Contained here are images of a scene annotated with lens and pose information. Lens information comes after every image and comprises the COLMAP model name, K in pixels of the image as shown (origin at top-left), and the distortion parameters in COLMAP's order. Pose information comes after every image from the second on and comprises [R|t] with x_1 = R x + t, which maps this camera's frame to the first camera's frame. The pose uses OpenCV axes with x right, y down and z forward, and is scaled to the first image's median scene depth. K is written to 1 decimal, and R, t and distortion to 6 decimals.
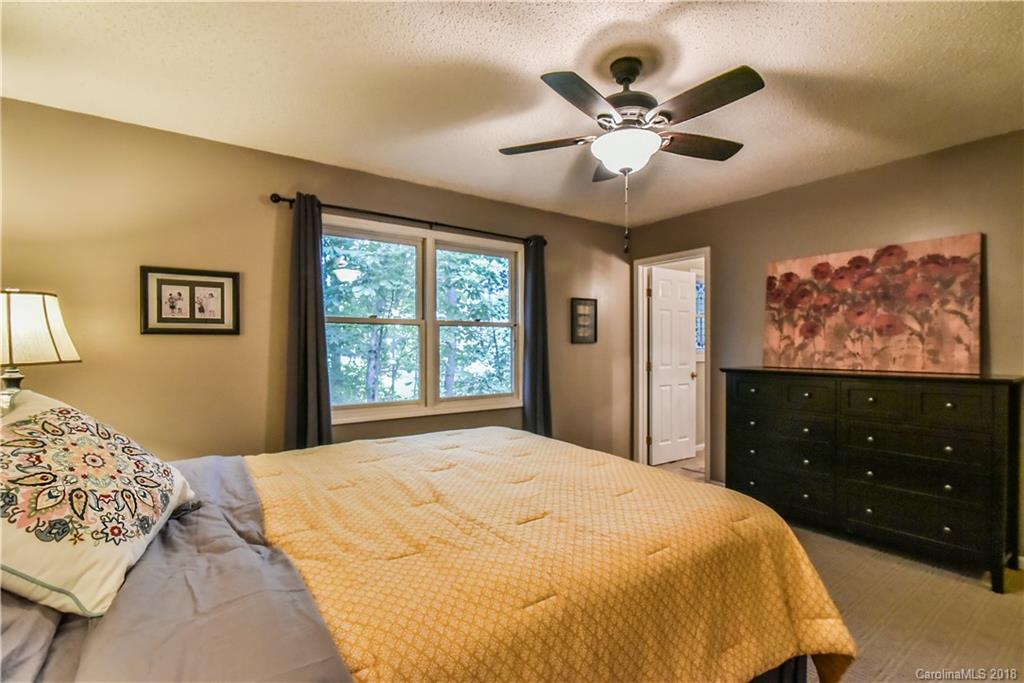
lens RADIAL K [[490.0, 0, 510.7], [0, 490.0, 345.5], [0, 0, 1]] dist [-0.022822, 0.002209]
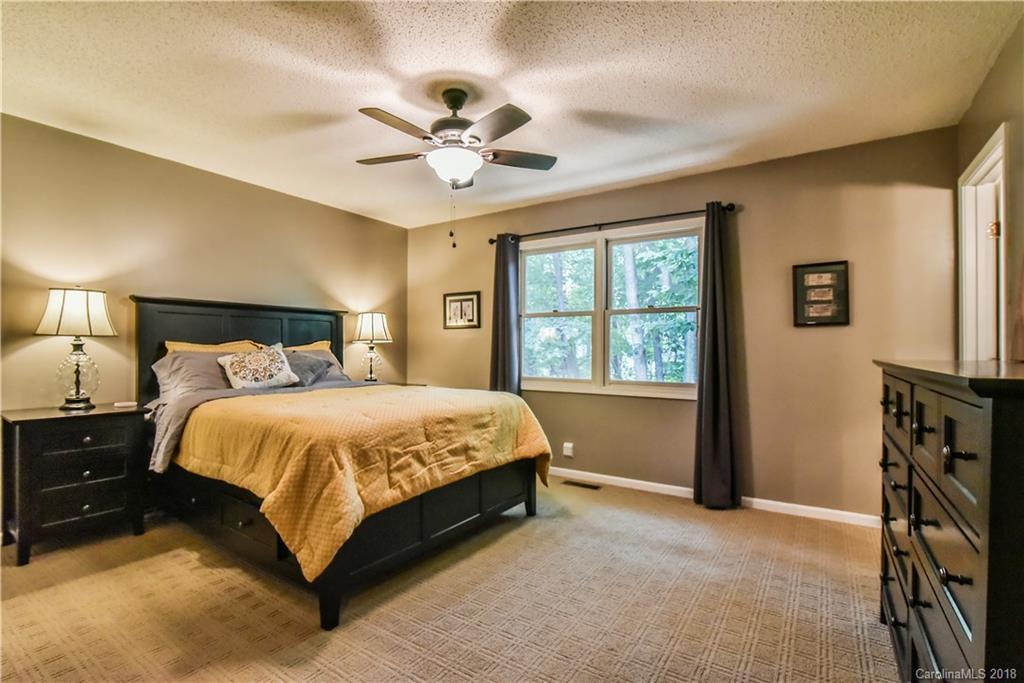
lens RADIAL K [[490.0, 0, 512.7], [0, 490.0, 346.9], [0, 0, 1]] dist [-0.022822, 0.002209]
pose [[0.349041, 0.002084, -0.937105, 0.837653], [0.002393, 0.999992, 0.003116, 0.029805], [0.937104, -0.003330, 0.349033, 0.407591]]
